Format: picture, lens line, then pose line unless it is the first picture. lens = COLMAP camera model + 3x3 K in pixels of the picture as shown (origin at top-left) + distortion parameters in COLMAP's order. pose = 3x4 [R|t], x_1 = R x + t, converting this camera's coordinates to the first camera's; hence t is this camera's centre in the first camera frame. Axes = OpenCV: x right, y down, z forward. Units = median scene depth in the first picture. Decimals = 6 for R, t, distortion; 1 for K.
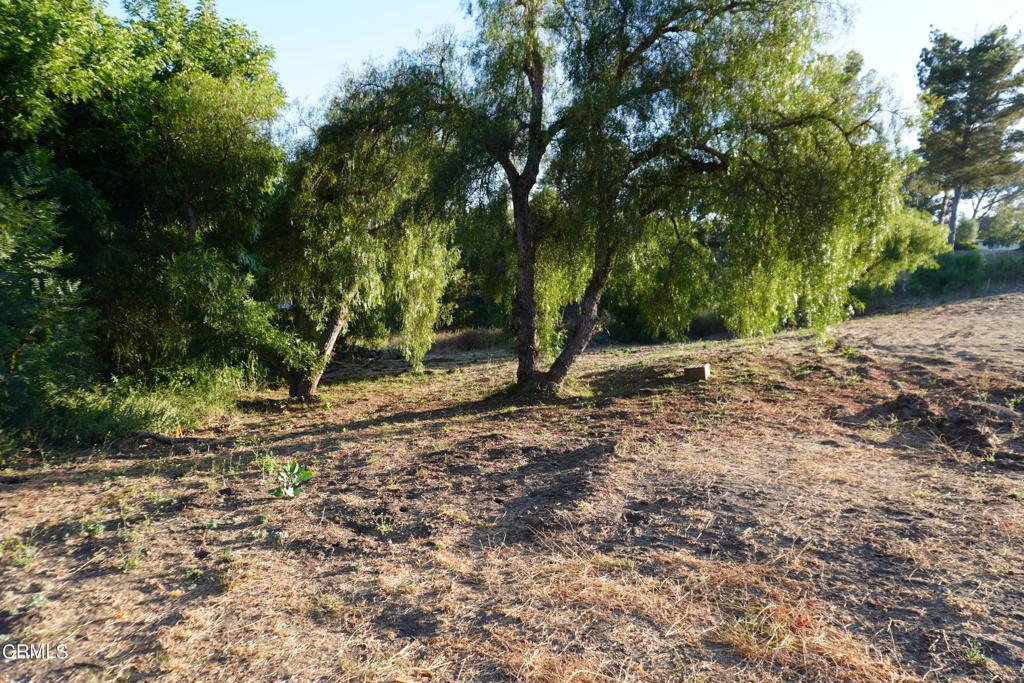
lens RADIAL K [[688.5, 0, 513.3], [0, 688.5, 341.5], [0, 0, 1]] dist [-0.046344, 0.034148]
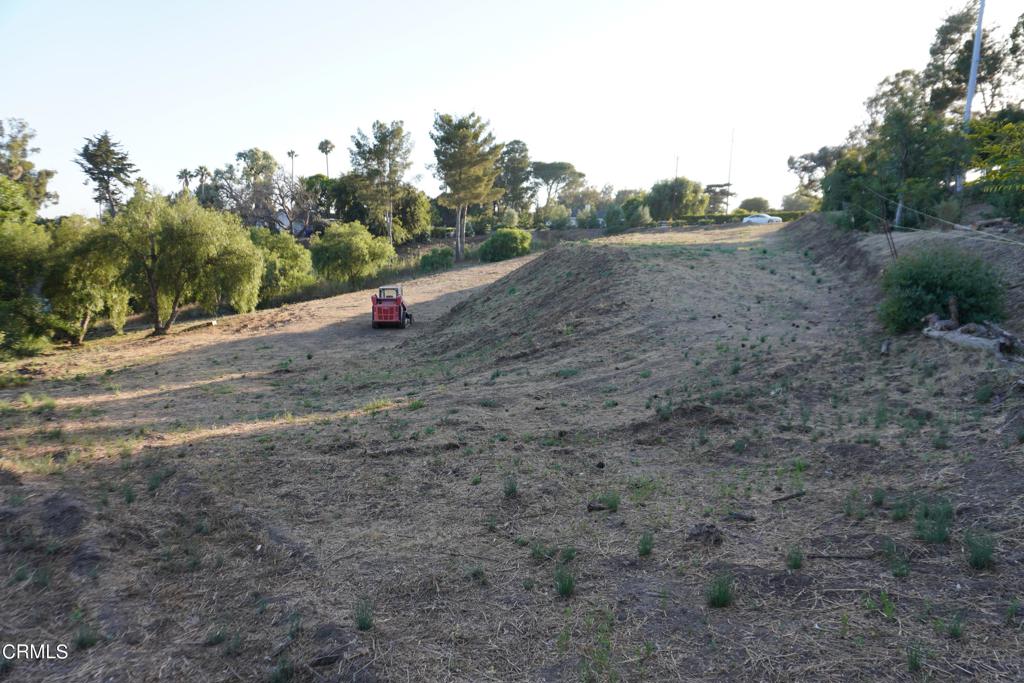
lens RADIAL K [[688.5, 0, 510.3], [0, 688.5, 346.7], [0, 0, 1]] dist [-0.046344, 0.034148]
pose [[0.918149, -0.093678, 0.385002, 0.244461], [0.066880, 0.994349, 0.082450, -0.021082], [-0.390550, -0.049953, 0.919226, -2.178125]]
